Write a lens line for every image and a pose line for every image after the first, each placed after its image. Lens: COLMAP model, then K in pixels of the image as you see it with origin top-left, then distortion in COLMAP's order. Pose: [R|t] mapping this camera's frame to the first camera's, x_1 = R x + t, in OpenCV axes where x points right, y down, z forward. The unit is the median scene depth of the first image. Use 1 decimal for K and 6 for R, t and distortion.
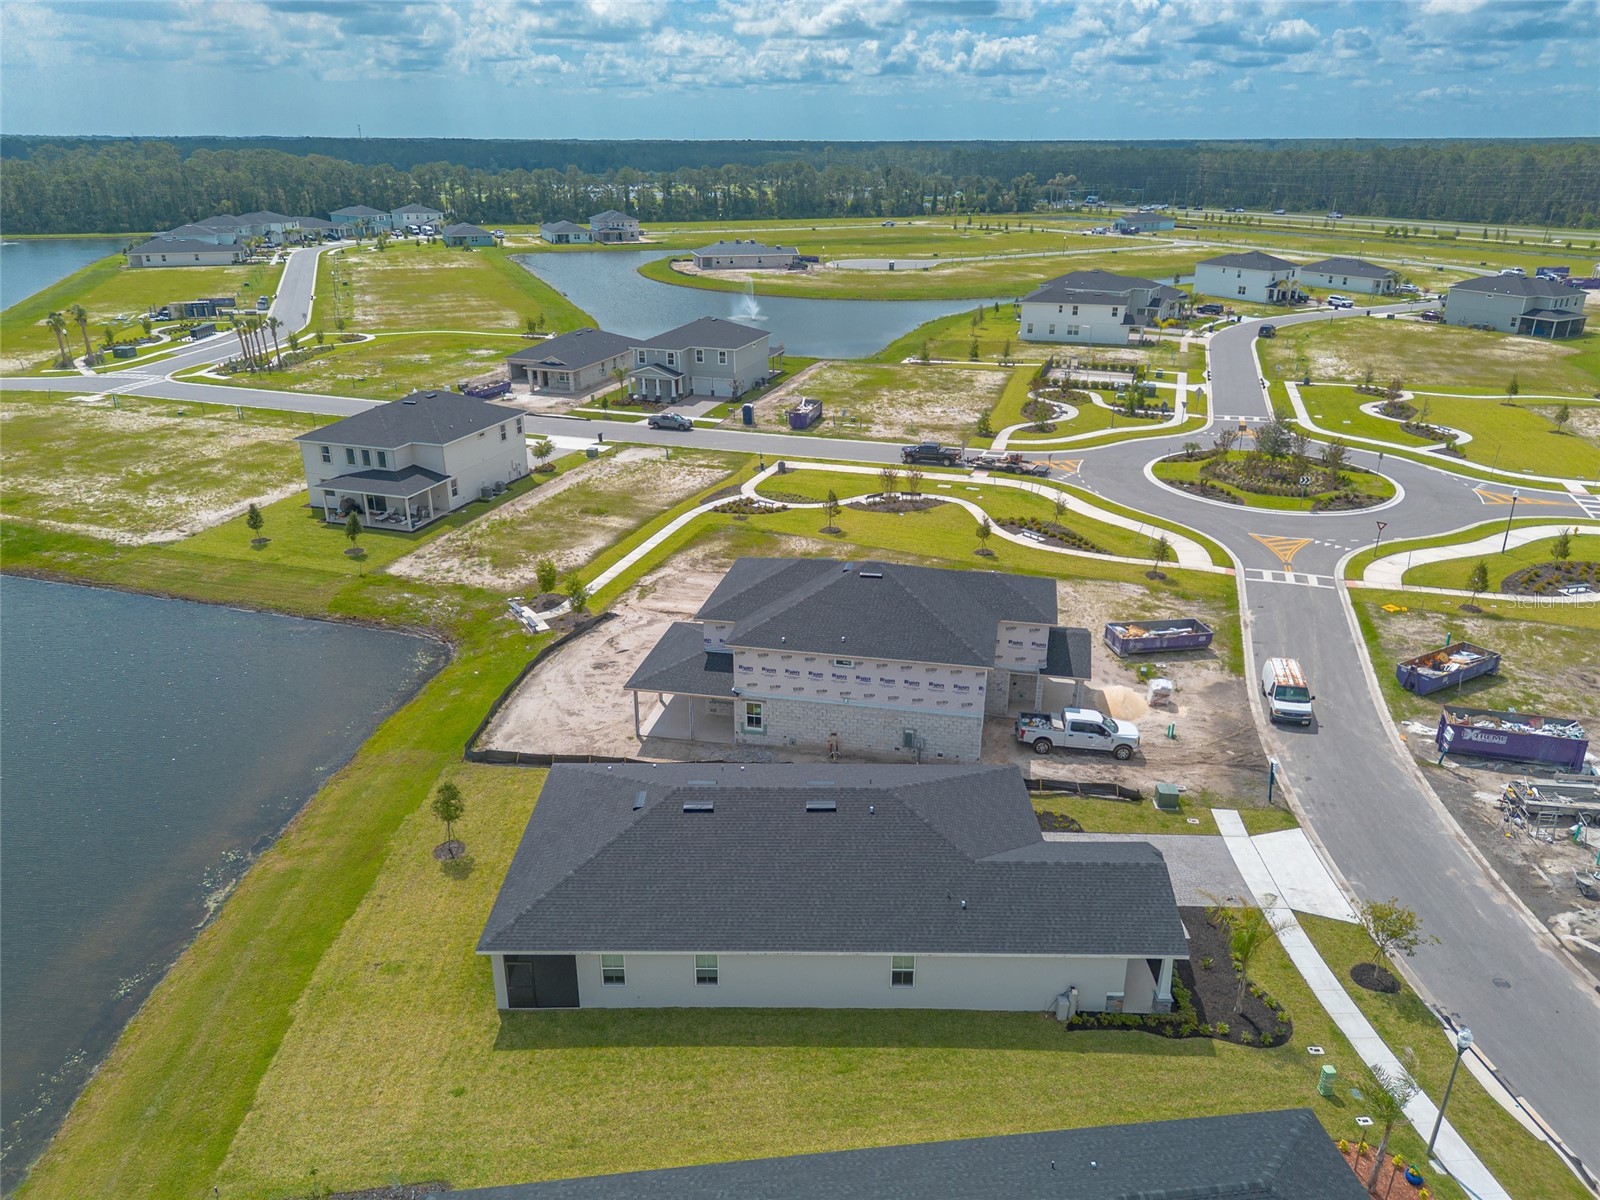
lens RADIAL K [[1137.8, 0, 800.0], [0, 1137.8, 600.0], [0, 0, 1]] dist [0.075410, -0.078459]
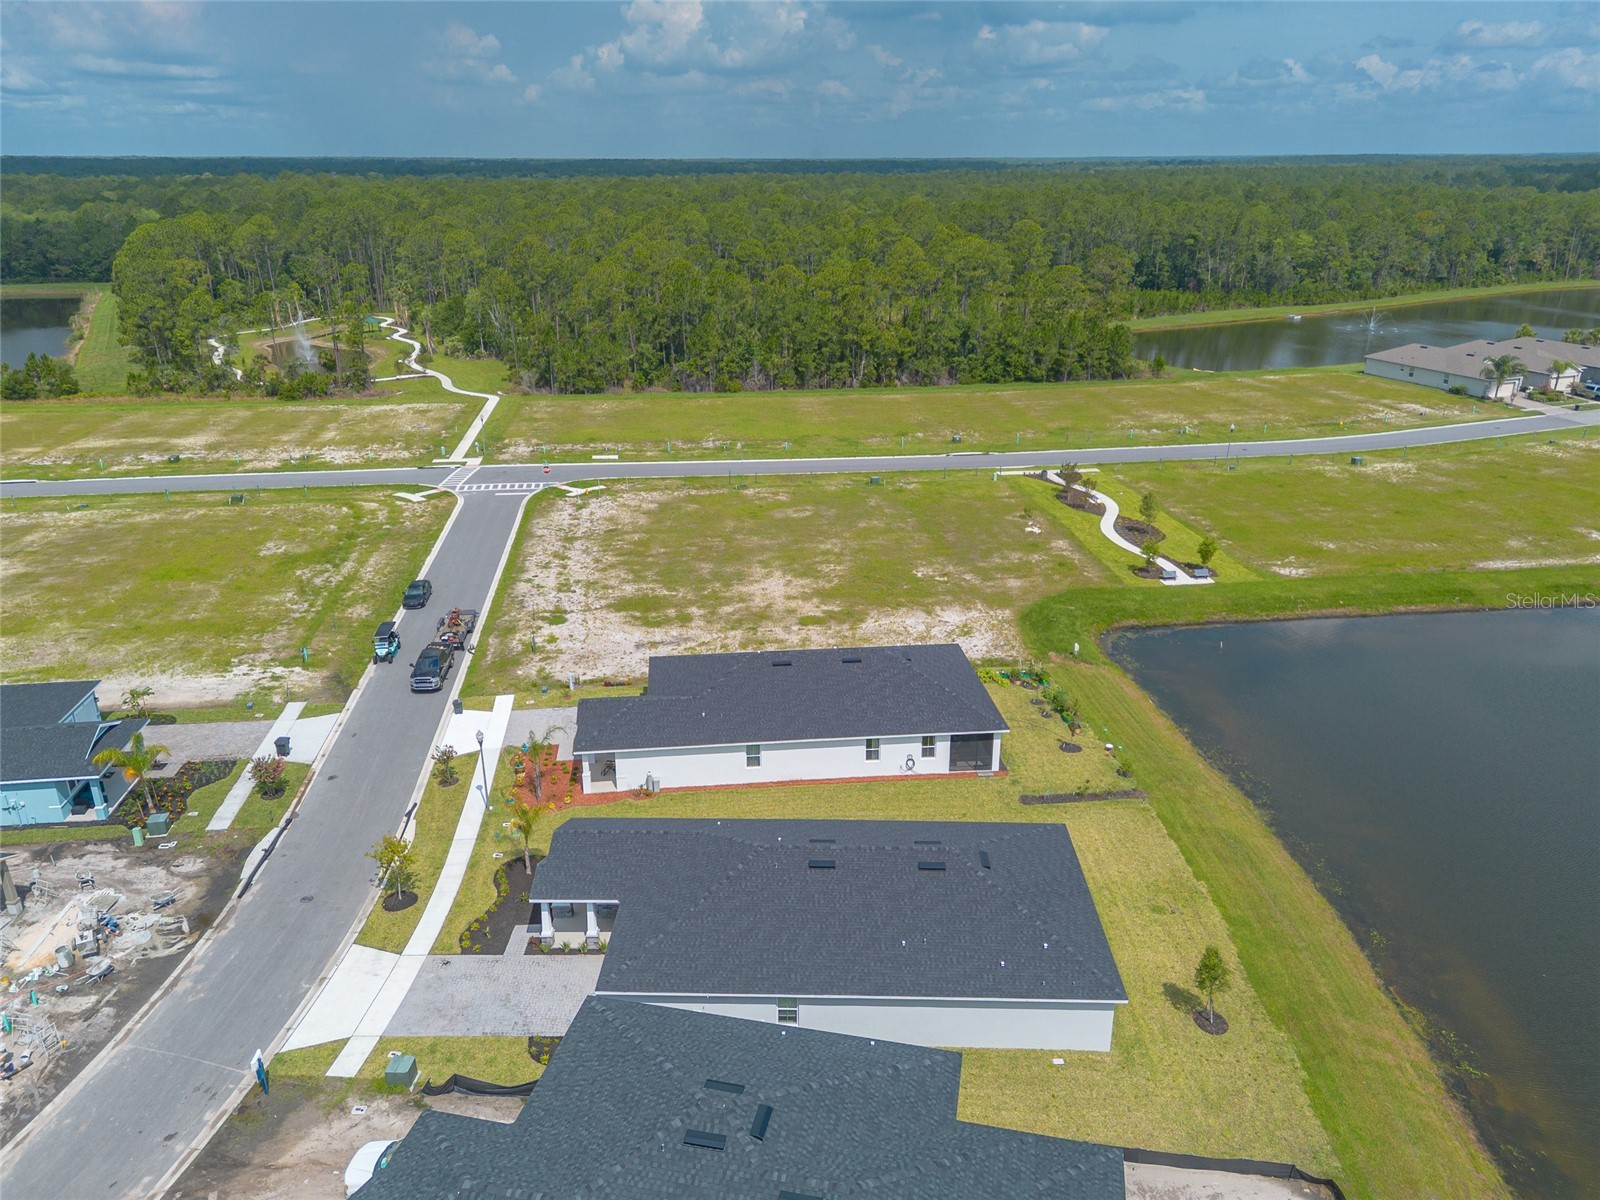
lens RADIAL K [[1136.5, 0, 800.0], [0, 1136.5, 600.0], [0, 0, 1]] dist [0.087559, -0.080888]
pose [[-0.999834, -0.006543, 0.017012, 0.010118], [0.006747, 0.734161, 0.678942, -0.345678], [-0.016932, 0.678944, -0.733995, 0.736137]]
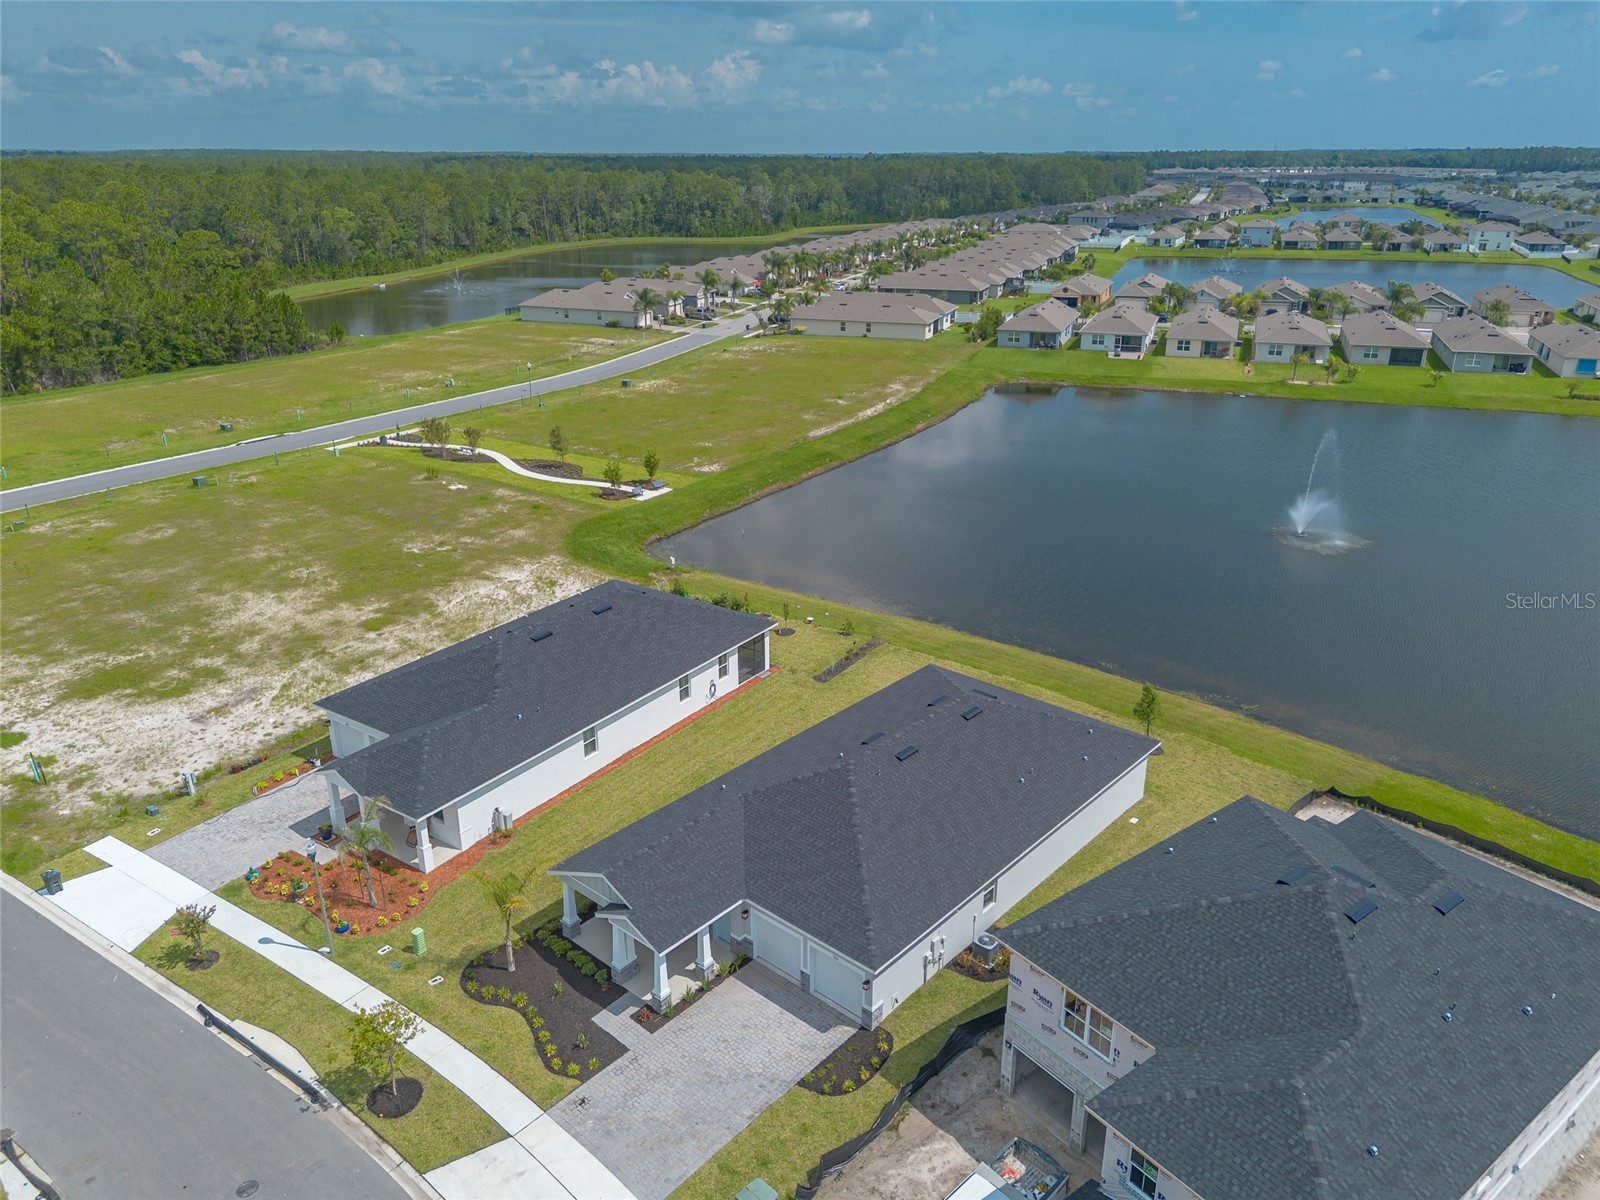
lens RADIAL K [[1137.8, 0, 800.0], [0, 1137.8, 600.0], [0, 0, 1]] dist [0.075410, -0.078459]
pose [[-0.662042, 0.272579, -0.698141, 0.339664], [-0.276204, 0.777215, 0.565374, -0.222392], [0.696715, 0.567131, -0.439262, 0.587697]]
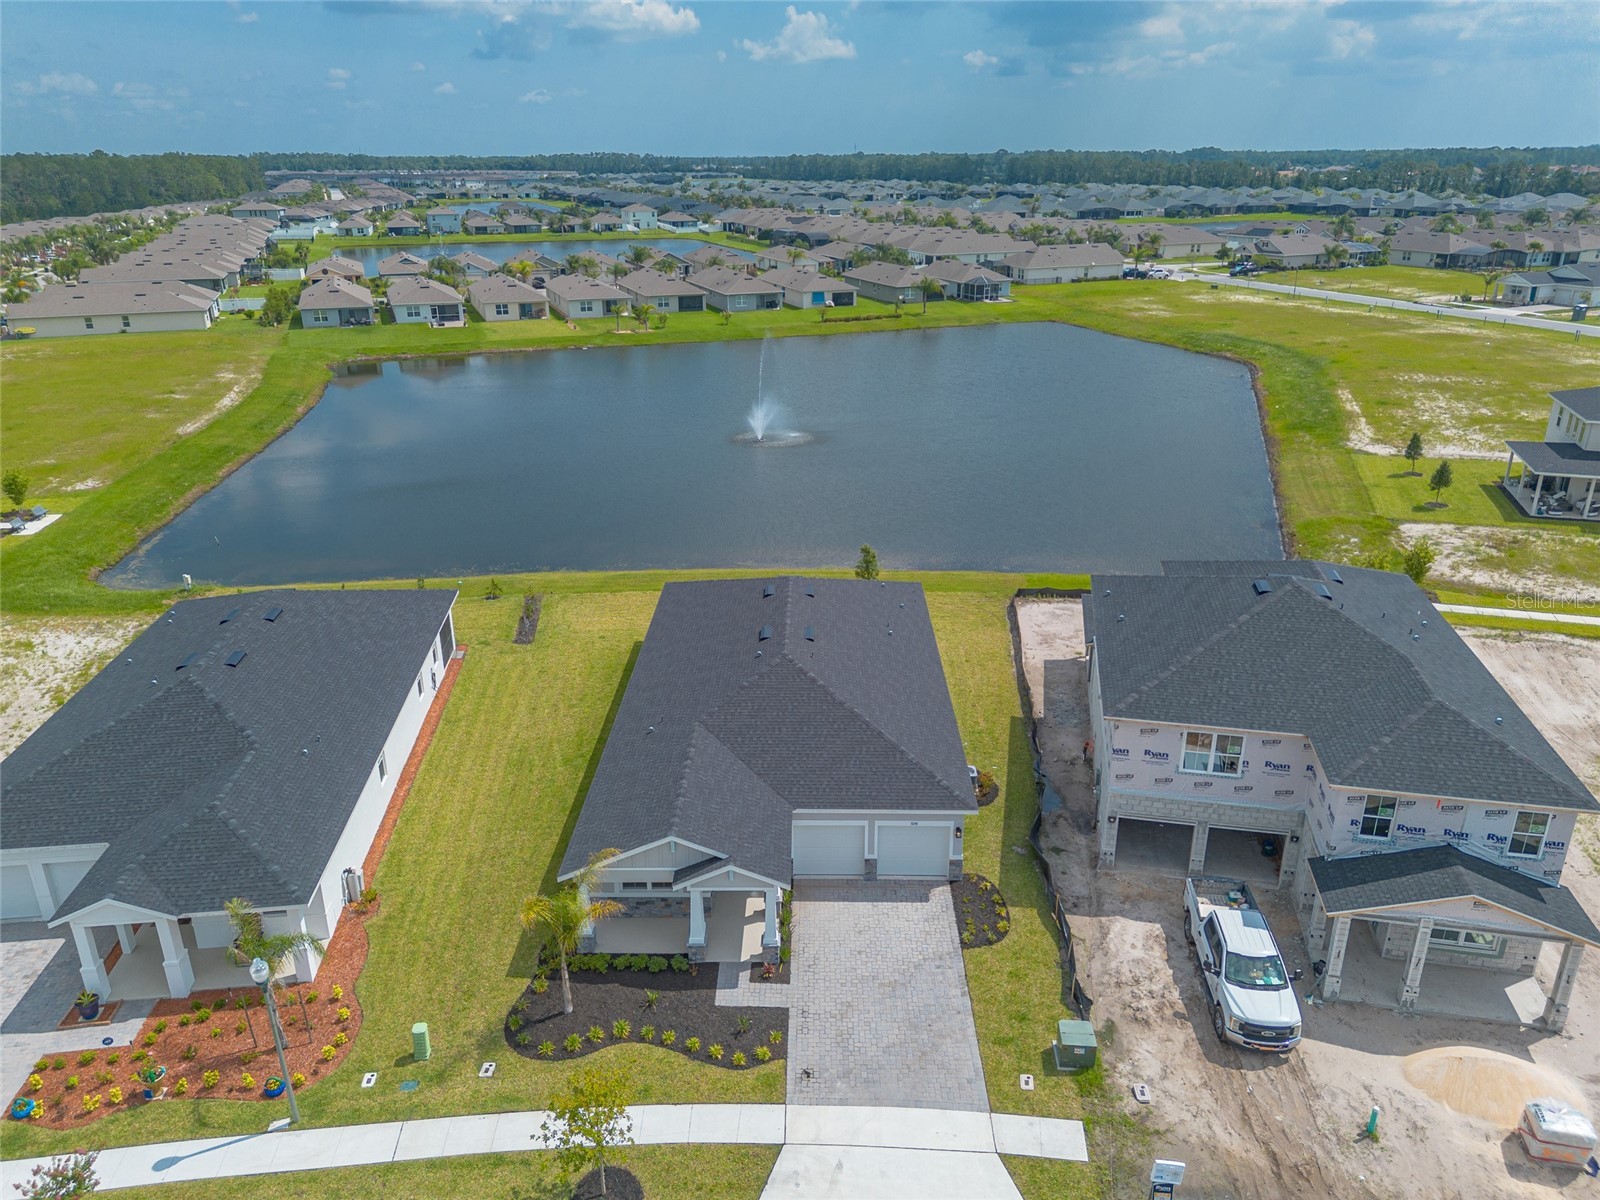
lens RADIAL K [[1140.6, 0, 788.0], [0, 1140.6, 576.3], [0, 0, 1]] dist [0.055449, -0.046911]
pose [[-0.012242, 0.340674, -0.940102, 0.413482], [-0.365447, 0.873608, 0.321336, -0.085218], [0.930752, 0.347491, 0.113804, 0.386925]]
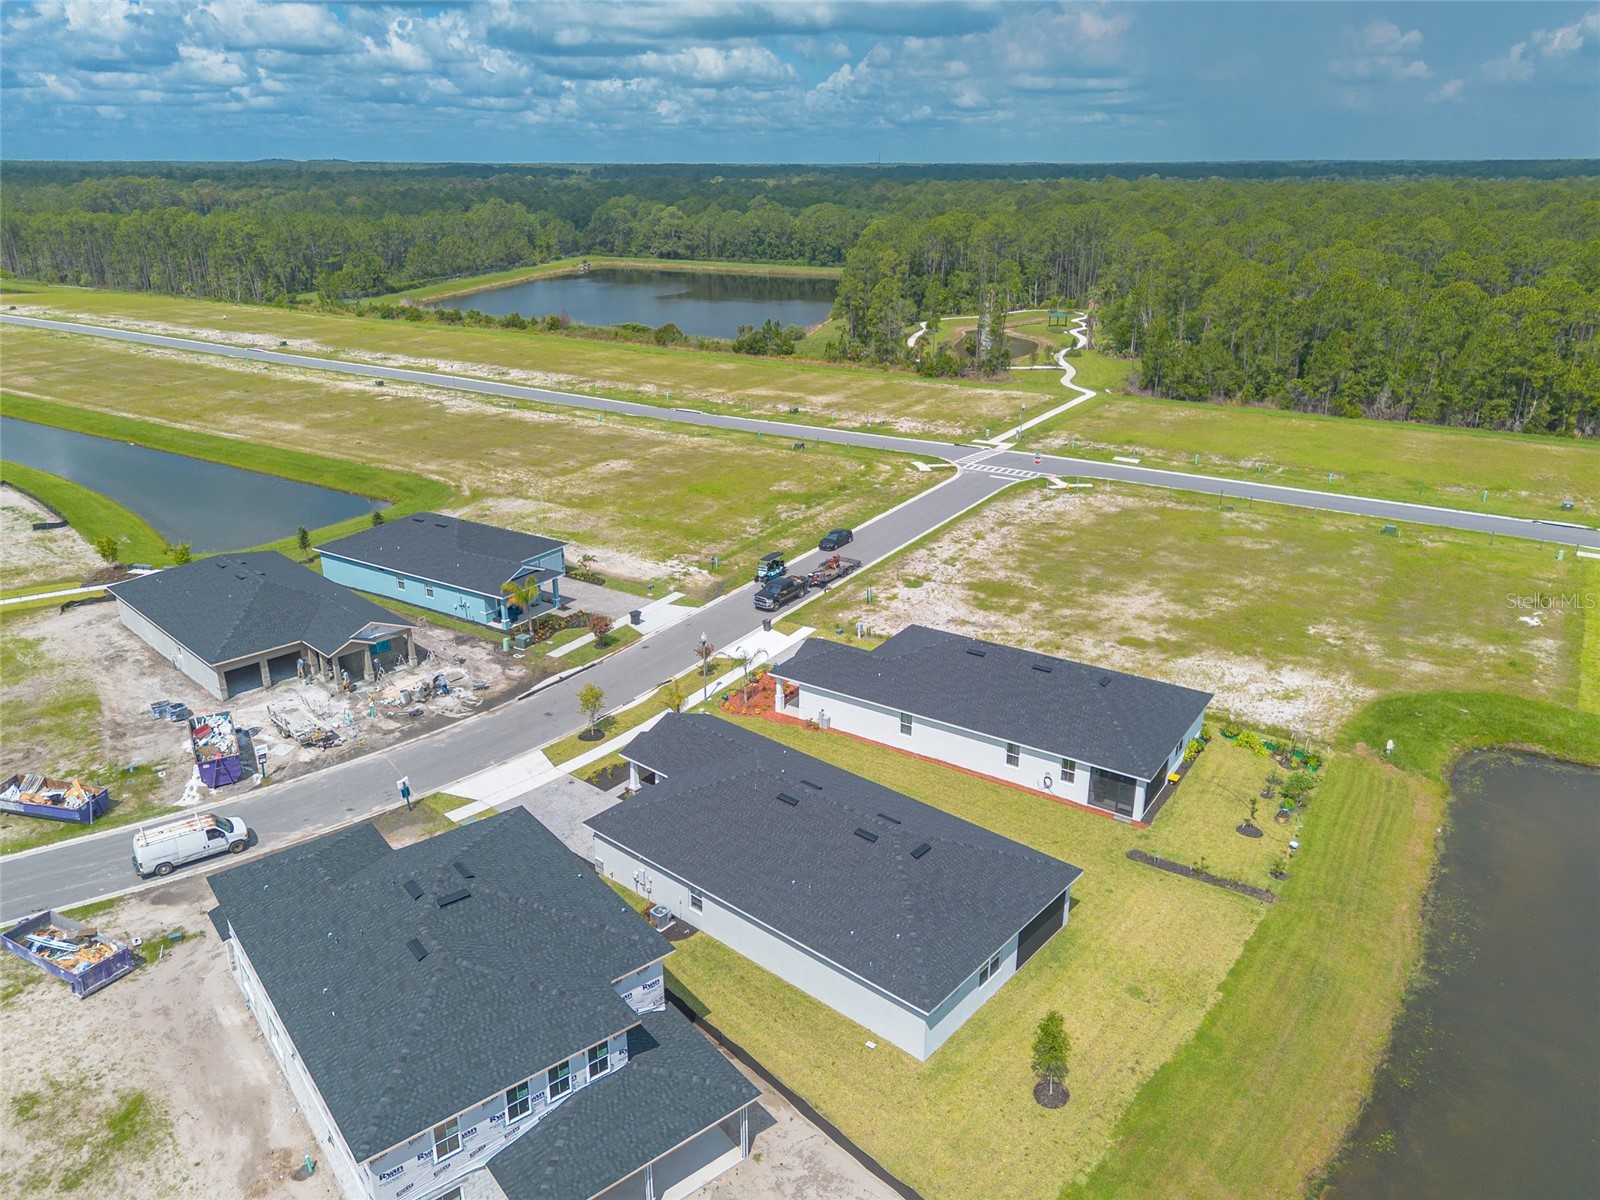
lens RADIAL K [[1133.5, 0, 797.0], [0, 1133.5, 599.8], [0, 0, 1]] dist [0.108740, -0.137028]
pose [[-0.762477, -0.231461, 0.604198, -0.302045], [0.238920, 0.767102, 0.595376, -0.324601], [-0.601288, 0.598315, -0.529597, 0.680499]]
